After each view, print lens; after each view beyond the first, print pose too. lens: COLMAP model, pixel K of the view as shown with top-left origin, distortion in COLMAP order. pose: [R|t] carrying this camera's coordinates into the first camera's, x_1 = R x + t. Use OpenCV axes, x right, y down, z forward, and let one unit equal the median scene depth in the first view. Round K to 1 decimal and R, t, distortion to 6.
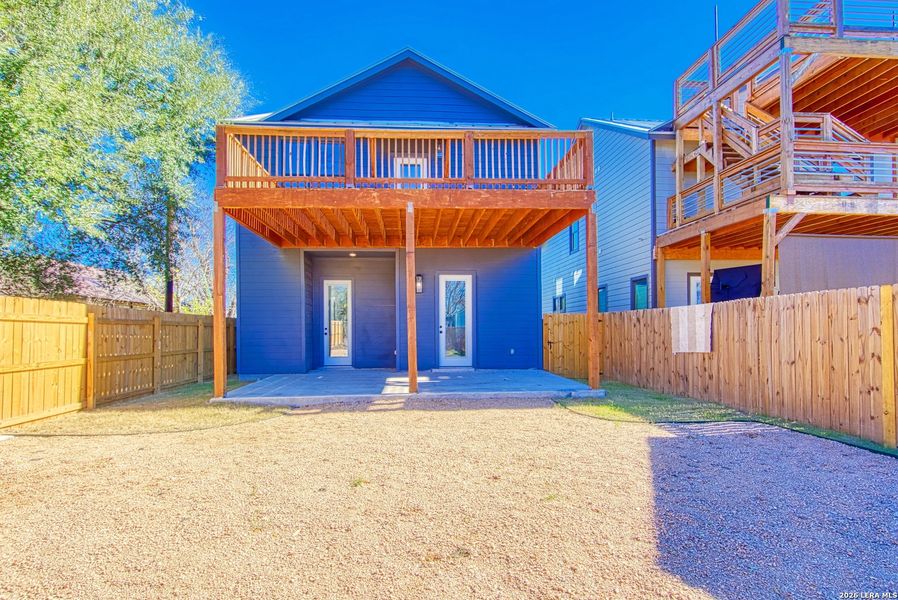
lens RADIAL K [[509.5, 0, 448.0], [0, 509.5, 325.7], [0, 0, 1]] dist [-0.003471, -0.002954]
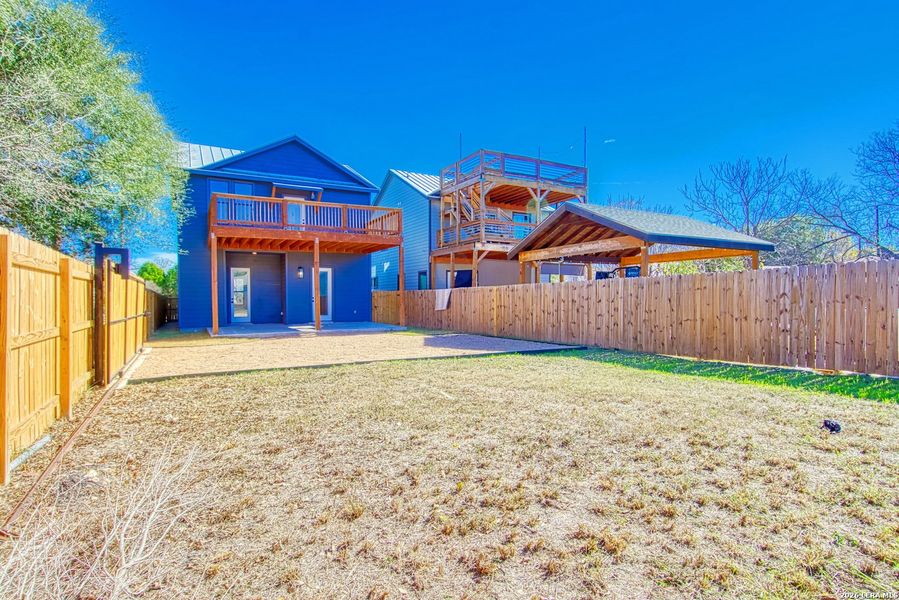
lens RADIAL K [[477.3, 0, 476.2], [0, 477.3, 302.1], [0, 0, 1]] dist [0.001873, -0.000186]
pose [[0.892568, -0.000756, 0.450913, -0.336549], [-0.005433, 0.999908, 0.012431, -0.009338], [-0.450881, -0.013545, 0.892481, -0.923281]]
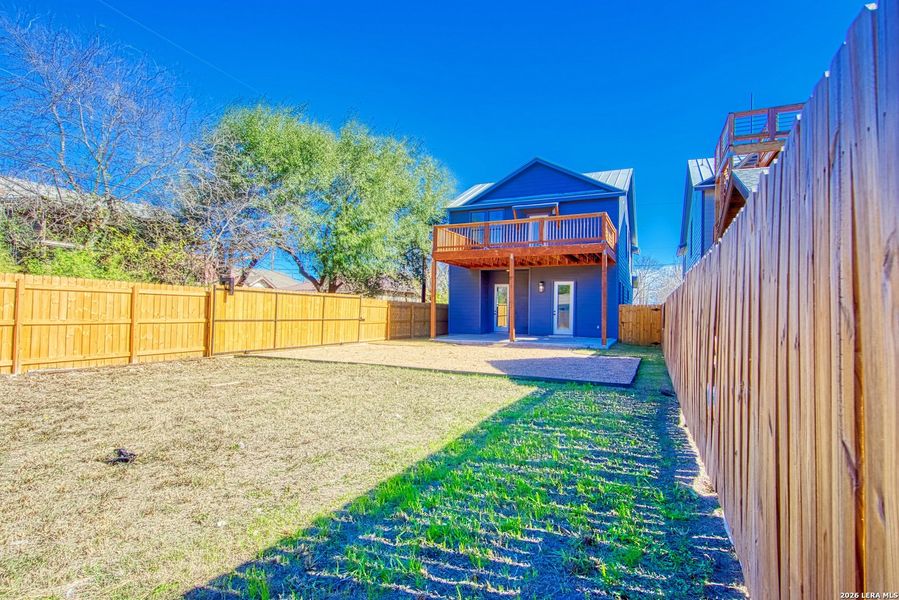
lens RADIAL K [[490.5, 0, 443.4], [0, 490.5, 301.7], [0, 0, 1]] dist [0.011283, -0.000788]
pose [[0.882006, 0.010981, -0.471110, 0.597848], [-0.016078, 0.999848, -0.006796, -0.017692], [0.470963, 0.013569, 0.882048, -0.893181]]
